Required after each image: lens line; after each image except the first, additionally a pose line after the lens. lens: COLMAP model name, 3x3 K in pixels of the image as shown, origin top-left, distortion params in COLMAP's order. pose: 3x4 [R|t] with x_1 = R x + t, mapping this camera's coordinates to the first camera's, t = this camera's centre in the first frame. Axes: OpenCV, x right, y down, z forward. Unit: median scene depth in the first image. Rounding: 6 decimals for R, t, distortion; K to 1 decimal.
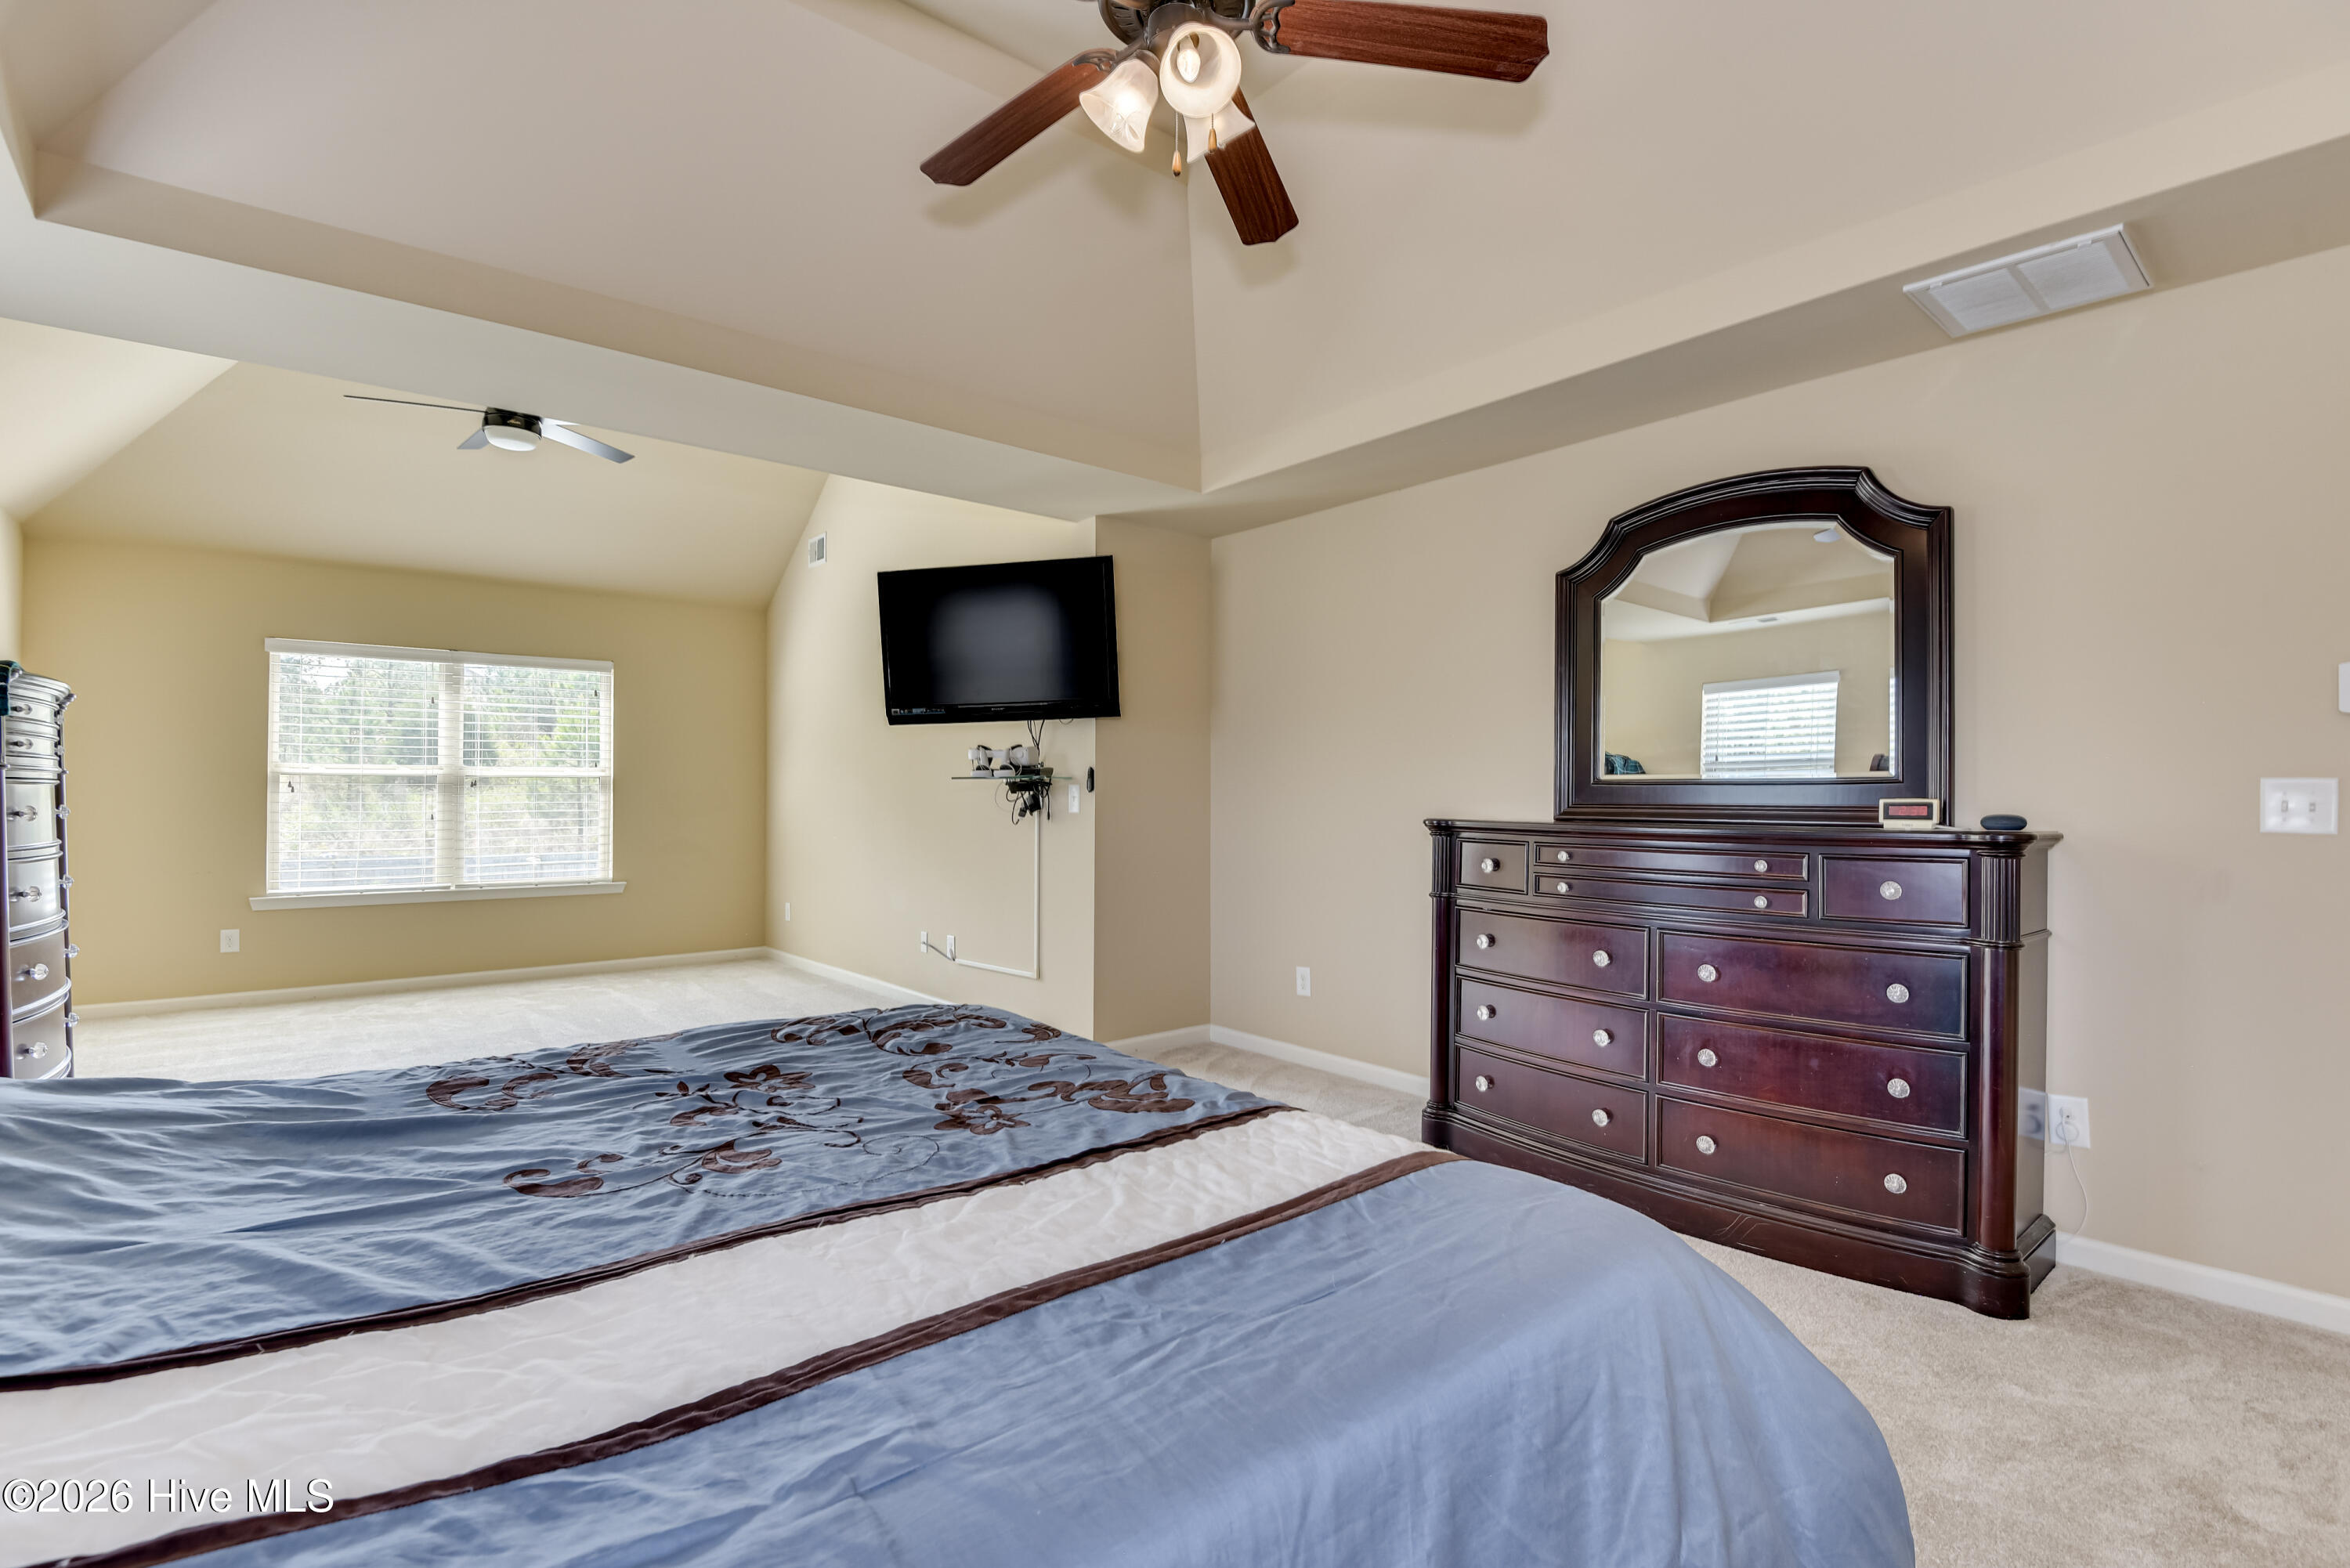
lens RADIAL K [[1086.2, 0, 1194.5], [0, 1086.2, 789.8], [0, 0, 1]] dist [-0.016770, -0.004786]
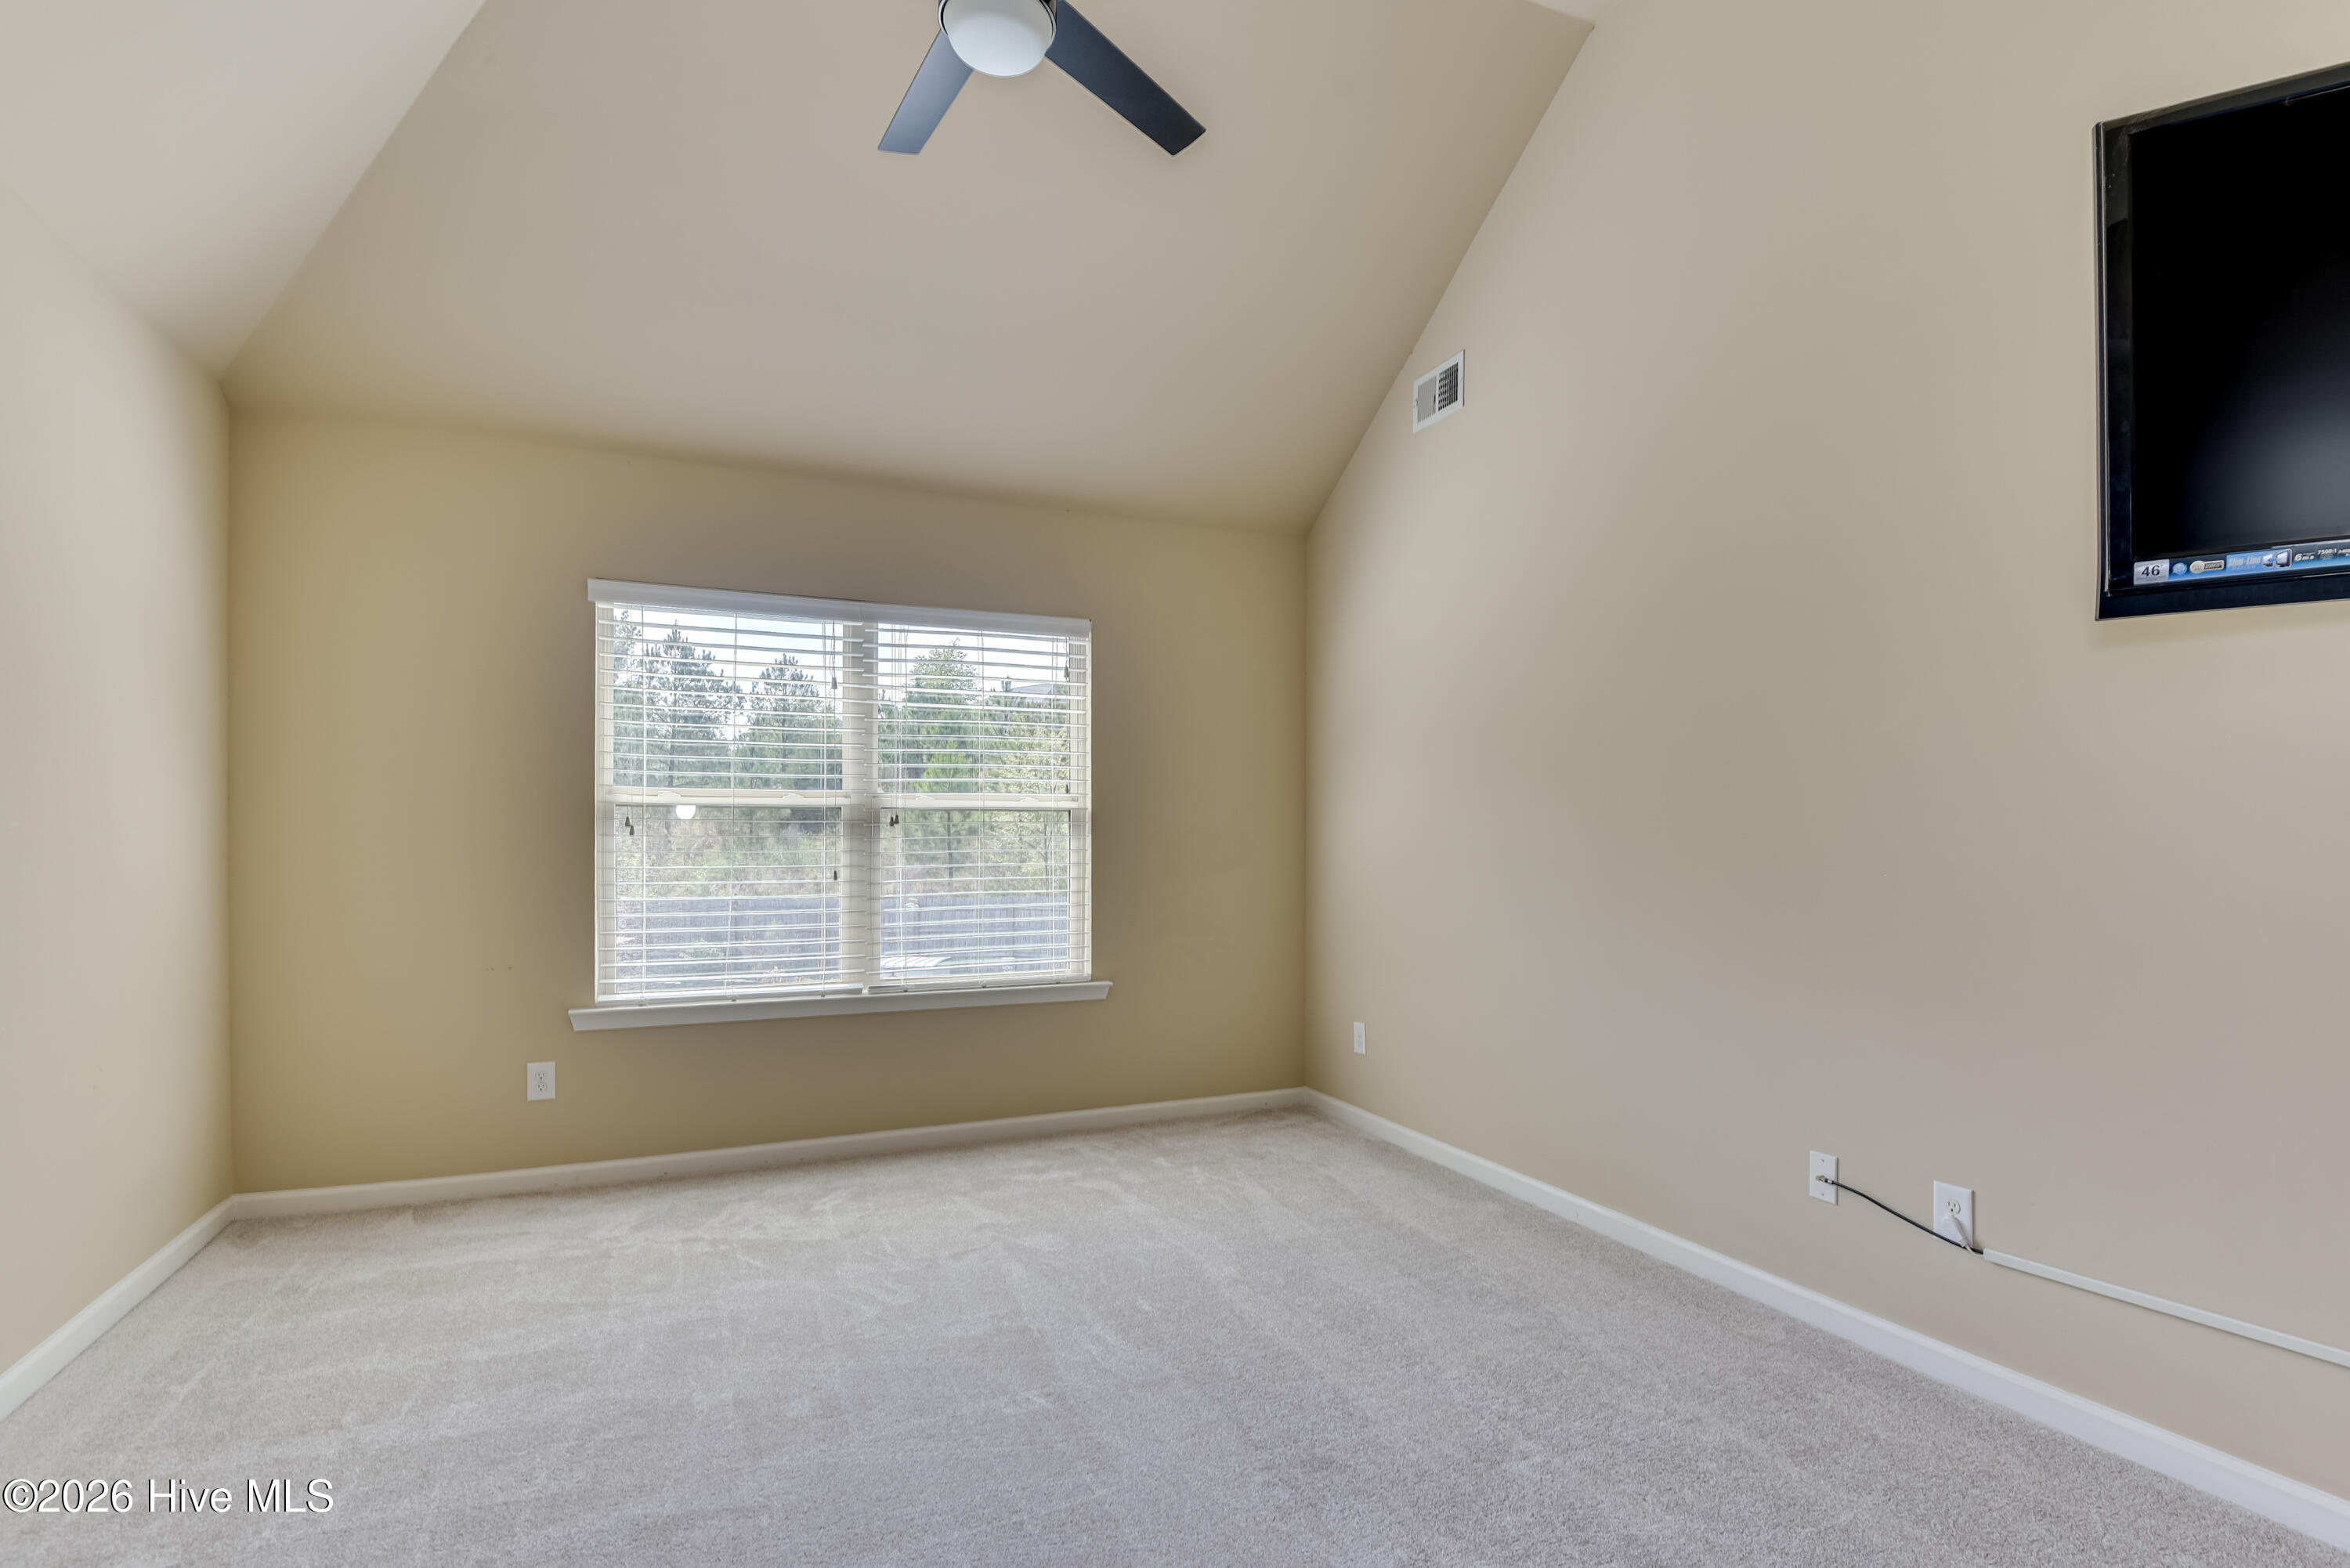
lens RADIAL K [[1086.2, 0, 1177.3], [0, 1086.2, 834.8], [0, 0, 1]] dist [-0.016770, -0.004786]
pose [[0.953135, -0.002100, -0.302538, -0.334313], [0.003333, 0.999988, 0.003559, 0.000824], [0.302527, -0.004400, 0.953131, 0.469344]]
